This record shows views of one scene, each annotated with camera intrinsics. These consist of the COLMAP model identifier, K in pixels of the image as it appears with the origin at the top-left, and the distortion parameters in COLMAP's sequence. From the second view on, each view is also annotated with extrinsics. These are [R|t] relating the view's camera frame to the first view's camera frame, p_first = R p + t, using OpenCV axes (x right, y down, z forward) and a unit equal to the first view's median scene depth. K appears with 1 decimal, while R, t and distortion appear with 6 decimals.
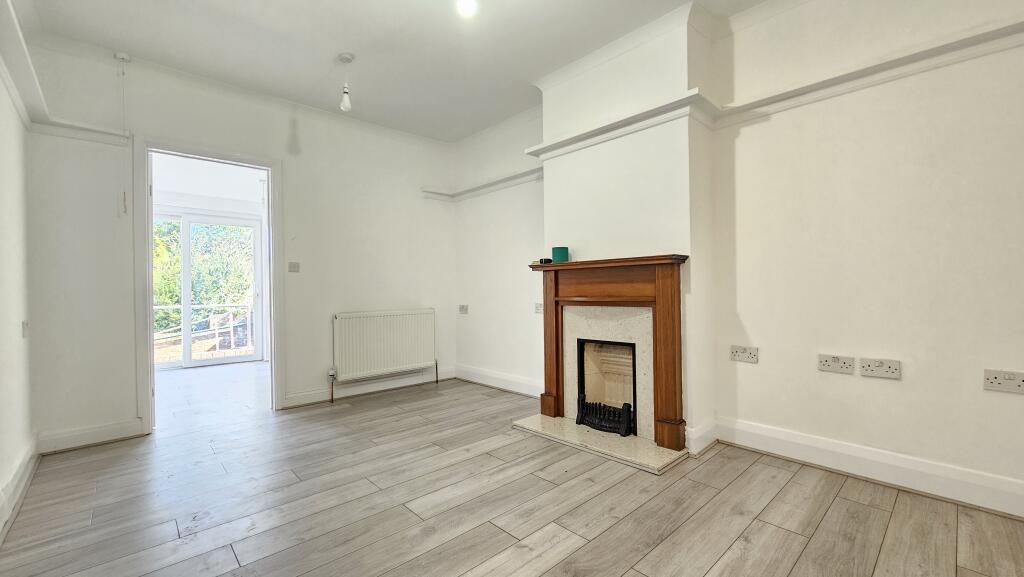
lens RADIAL K [[418.5, 0, 511.3], [0, 418.5, 292.1], [0, 0, 1]] dist [-0.002489, -0.000300]
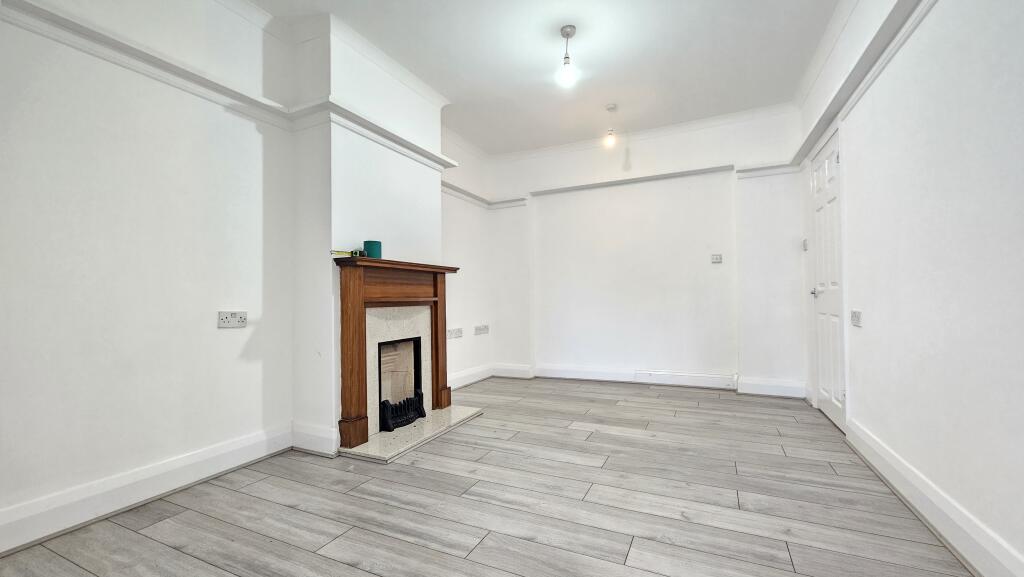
lens RADIAL K [[418.5, 0, 511.3], [0, 418.5, 292.1], [0, 0, 1]] dist [-0.002489, -0.000300]
pose [[-0.370613, 0.038731, 0.927979, -0.879667], [0.025376, 0.999179, -0.031568, 0.038975], [-0.928441, 0.011849, -0.371292, 1.158797]]
